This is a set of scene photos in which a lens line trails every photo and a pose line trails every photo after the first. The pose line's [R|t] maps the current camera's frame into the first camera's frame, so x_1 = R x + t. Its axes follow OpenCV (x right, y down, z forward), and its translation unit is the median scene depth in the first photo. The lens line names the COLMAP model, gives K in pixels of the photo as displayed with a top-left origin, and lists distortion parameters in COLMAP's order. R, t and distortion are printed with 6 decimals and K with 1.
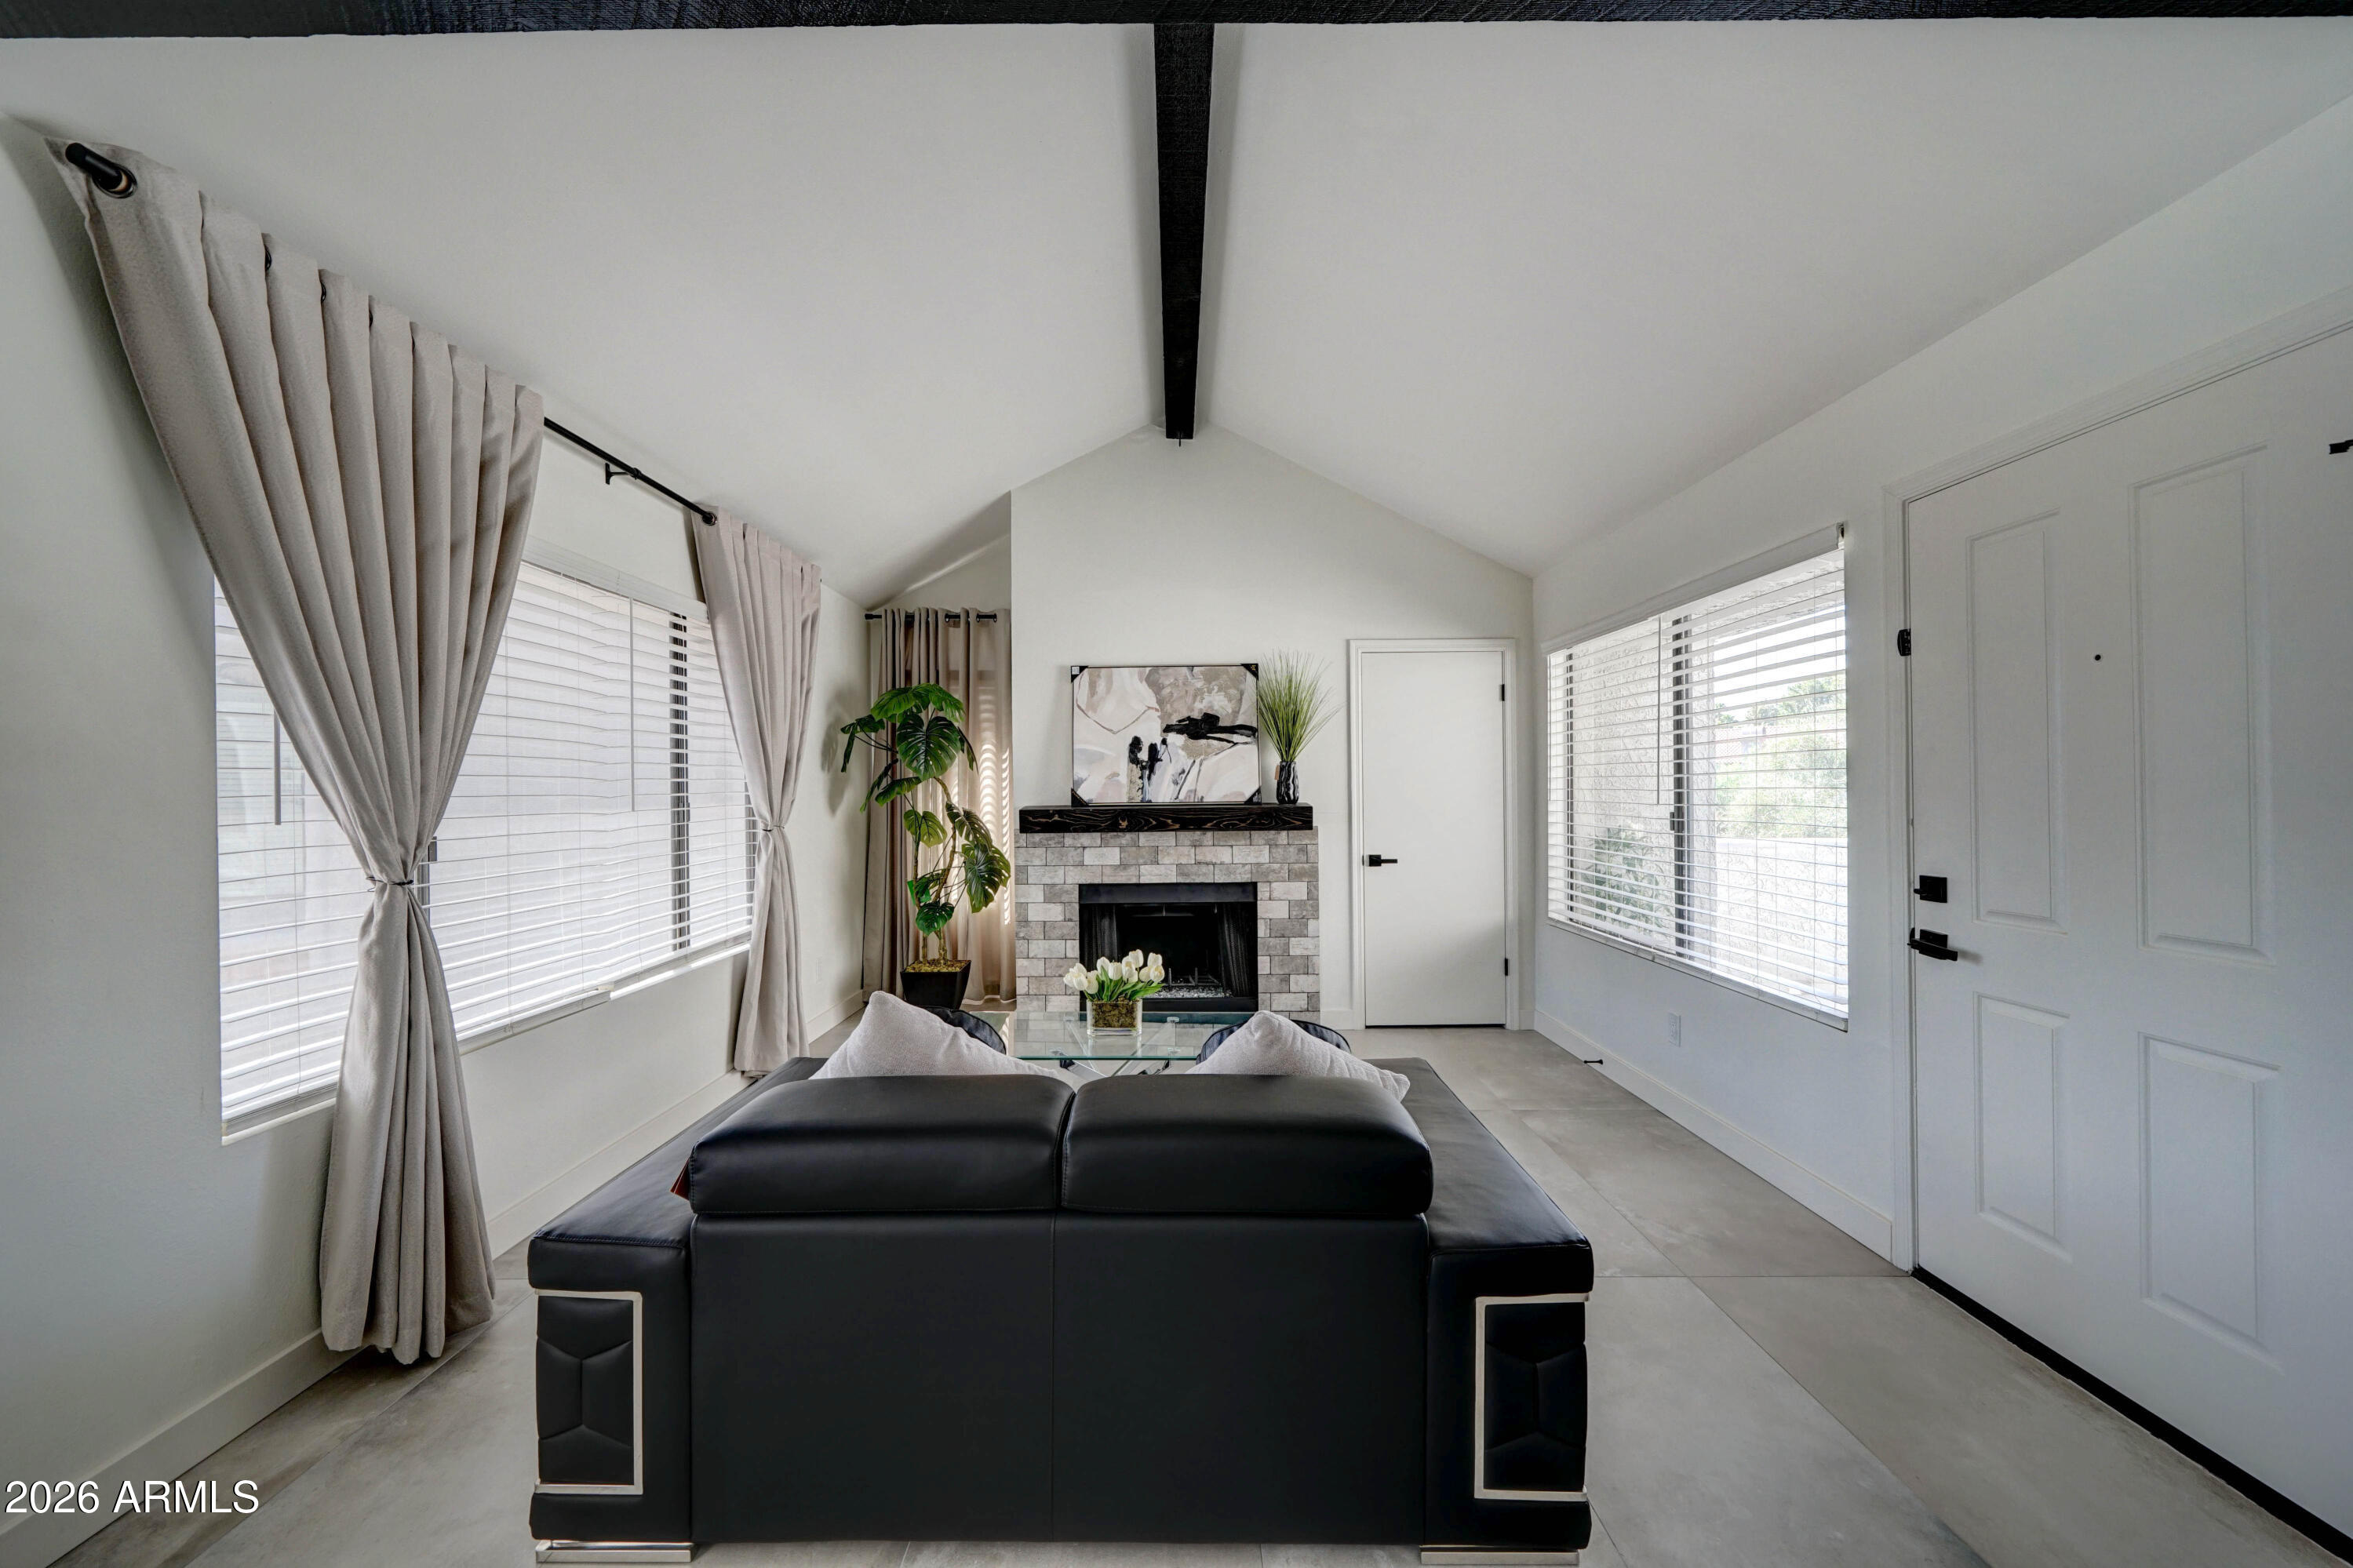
lens RADIAL K [[871.0, 0, 1157.1], [0, 871.0, 791.9], [0, 0, 1]] dist [-0.011949, 0.000646]
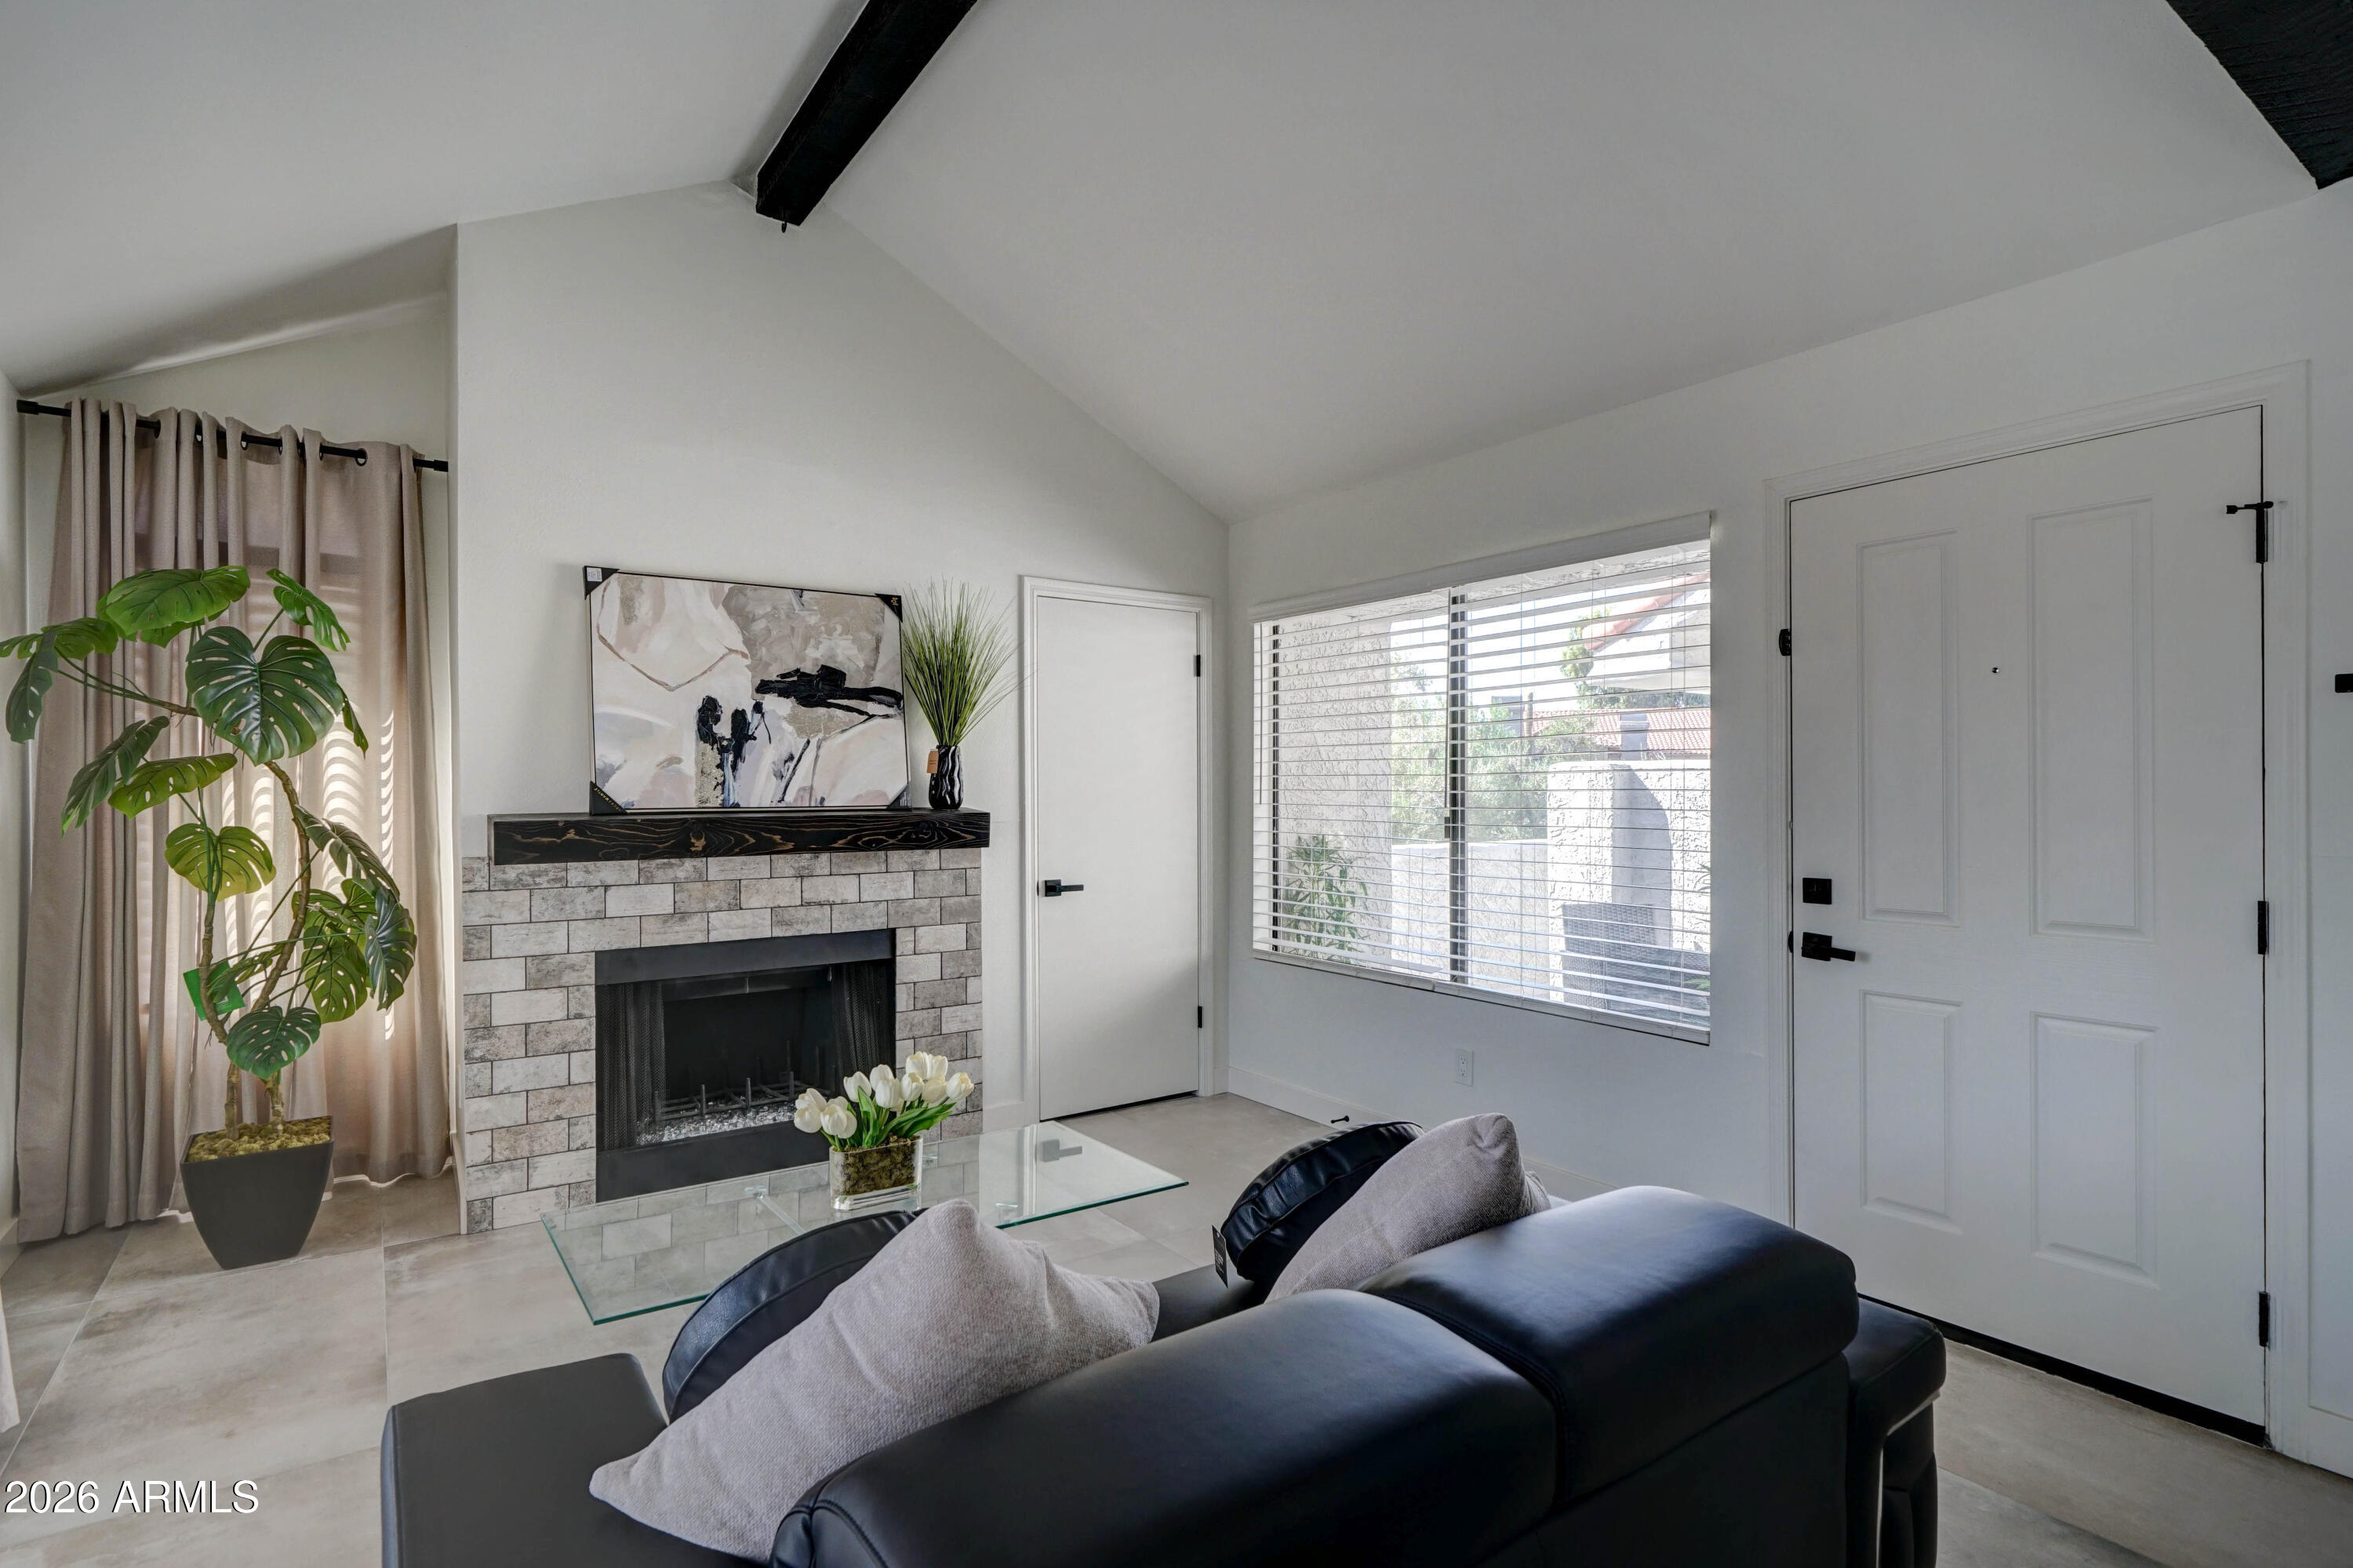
lens RADIAL K [[1163.2, 0, 1177.8], [0, 1163.2, 793.0], [0, 0, 1]] dist [-0.005417, 0.001590]
pose [[0.807757, 0.005491, 0.589490, -0.241499], [-0.004532, 0.999985, -0.003104, 0.003272], [-0.589499, -0.000164, 0.807769, 0.170462]]
